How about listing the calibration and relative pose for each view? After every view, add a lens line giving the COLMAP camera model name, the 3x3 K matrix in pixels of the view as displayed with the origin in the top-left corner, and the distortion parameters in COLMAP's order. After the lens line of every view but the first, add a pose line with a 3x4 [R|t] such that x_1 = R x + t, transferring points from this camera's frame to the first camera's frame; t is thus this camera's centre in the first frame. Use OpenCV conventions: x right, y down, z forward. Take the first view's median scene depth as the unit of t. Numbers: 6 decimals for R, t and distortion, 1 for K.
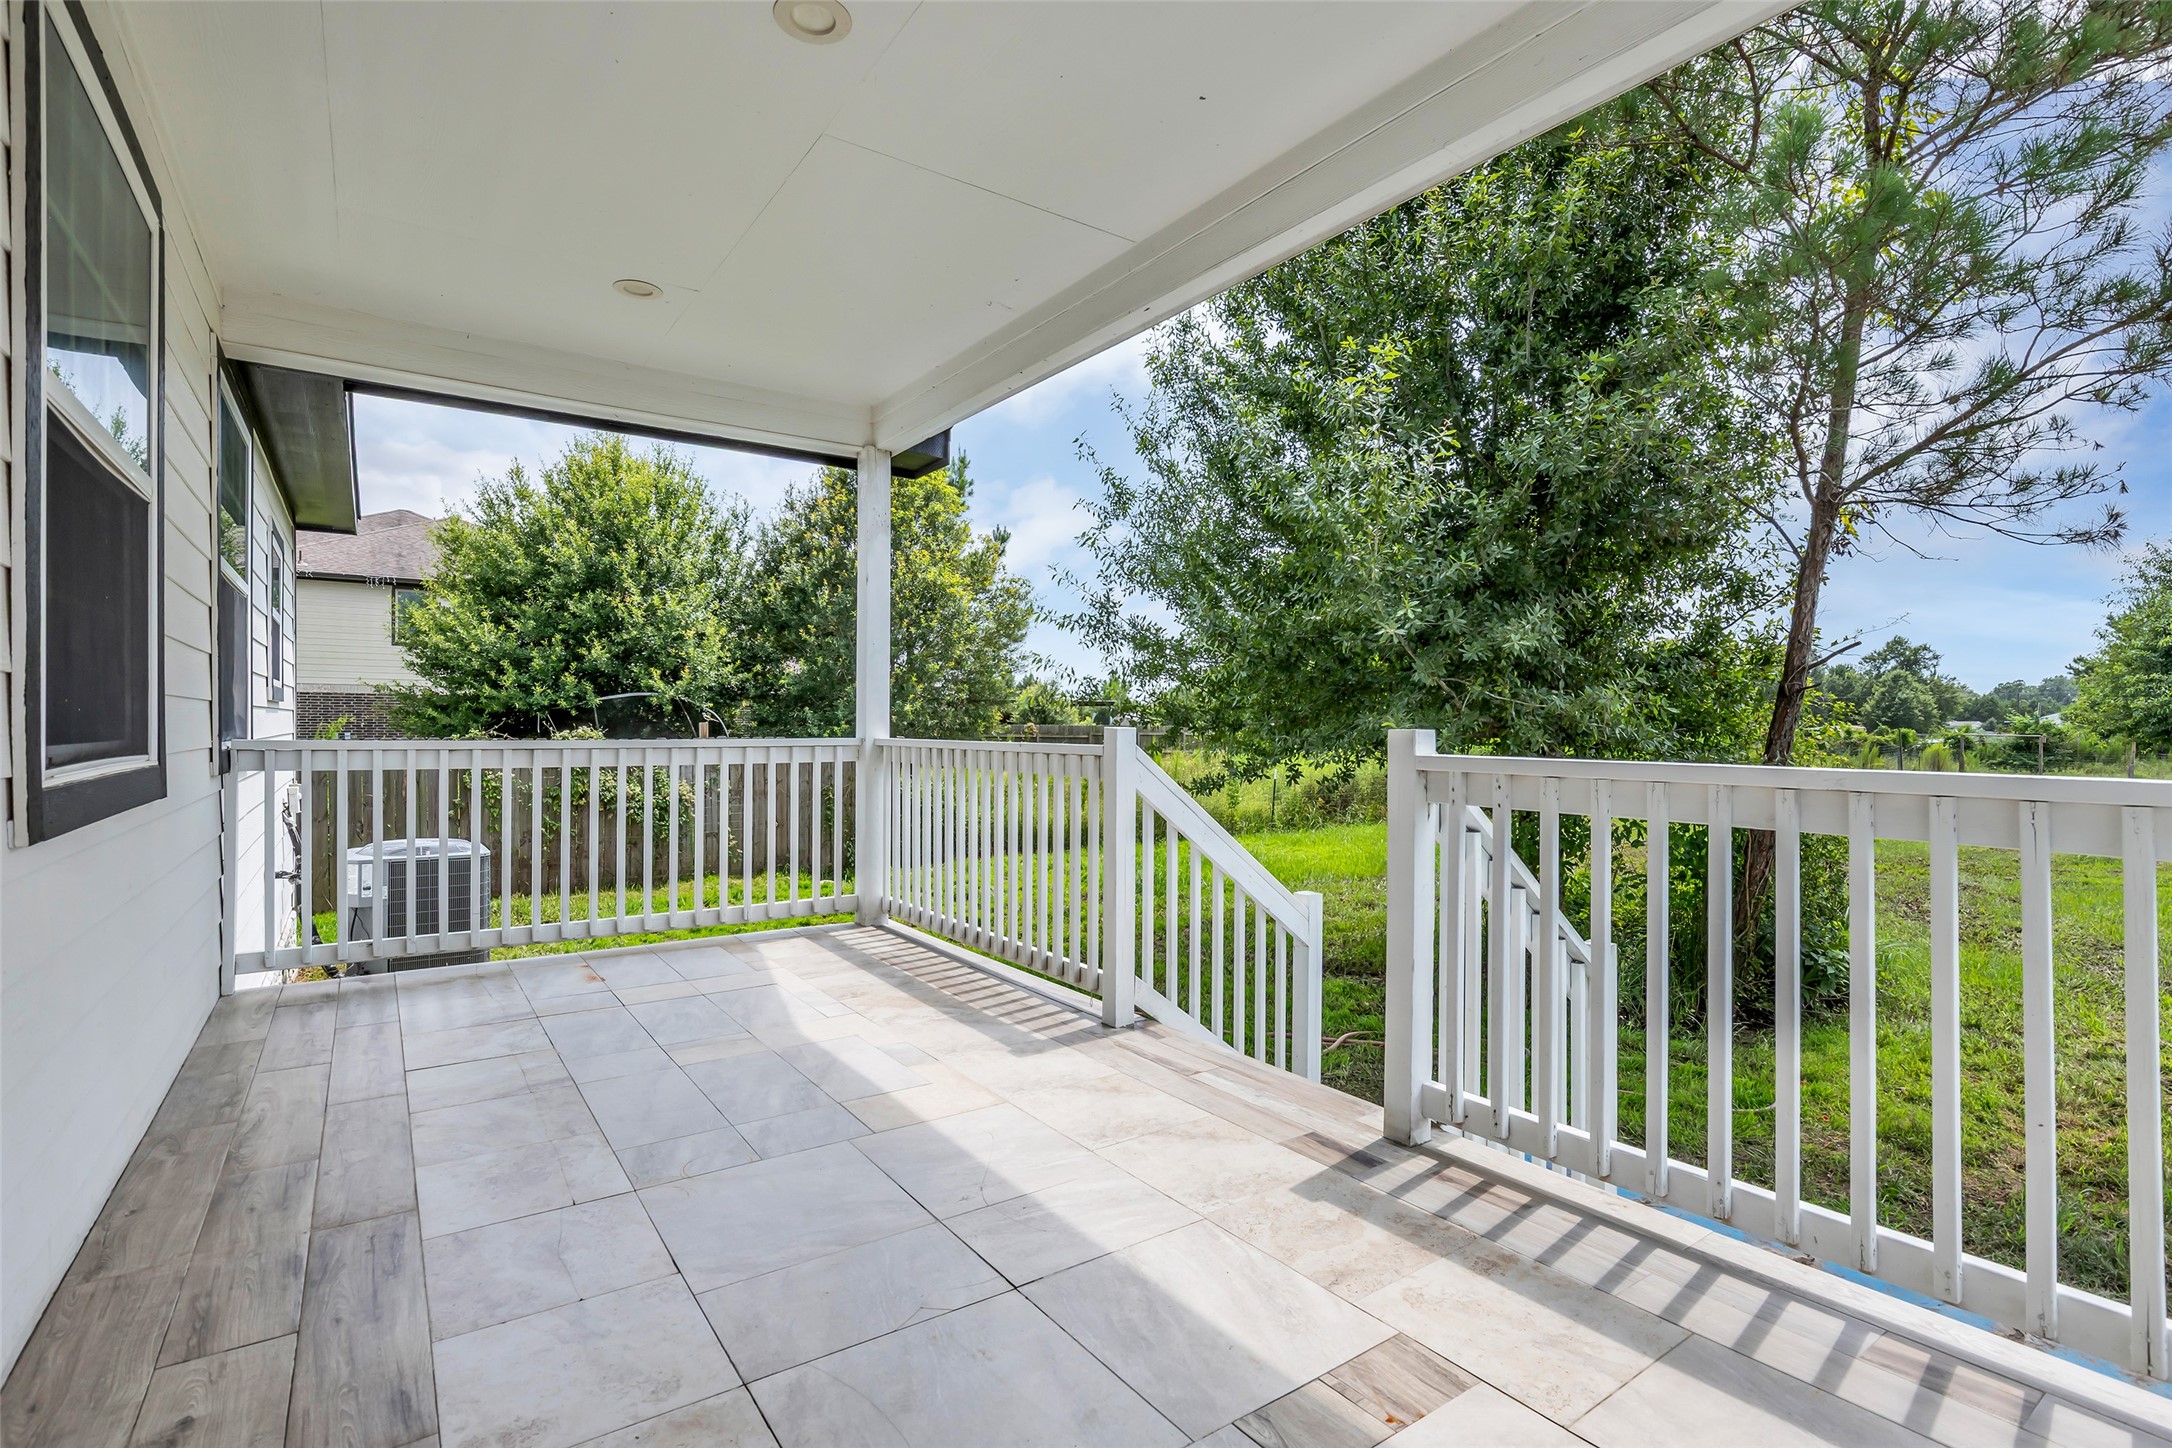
lens RADIAL K [[999.7, 0, 1077.3], [0, 999.7, 731.3], [0, 0, 1]] dist [-0.017667, 0.005642]
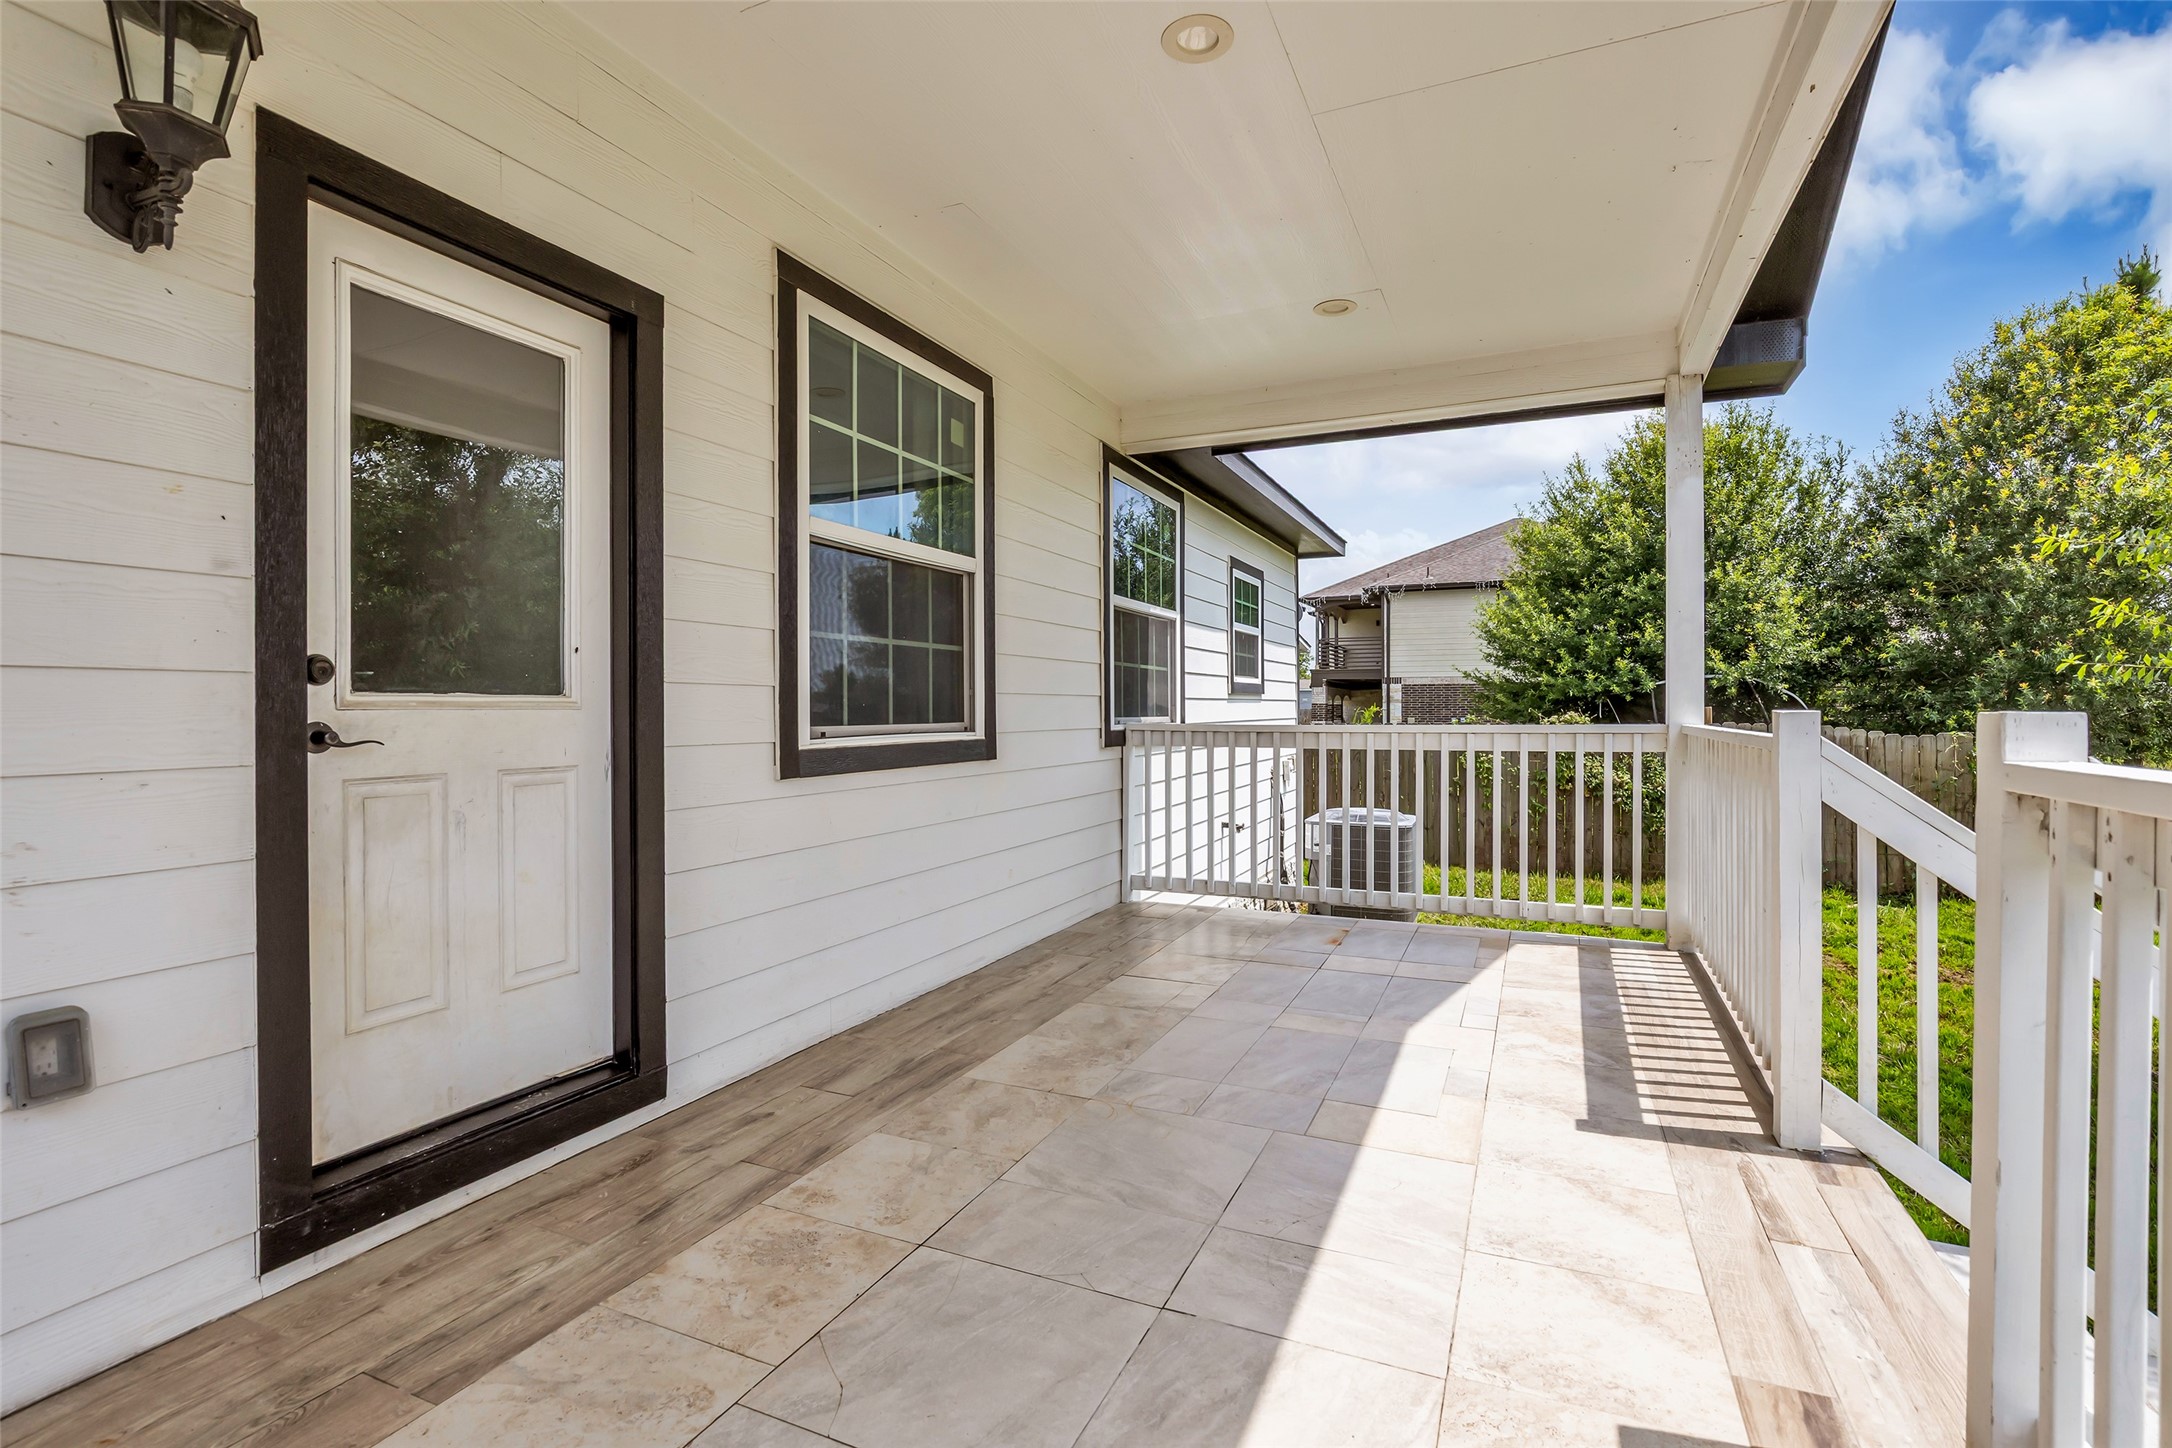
lens RADIAL K [[1001.9, 0, 1112.0], [0, 1001.9, 714.5], [0, 0, 1]] dist [-0.013439, 0.000086]
pose [[0.523819, -0.001872, -0.851828, 0.128715], [0.000270, 0.999998, -0.002032, -0.000258], [0.851830, 0.000834, 0.523818, 0.082882]]
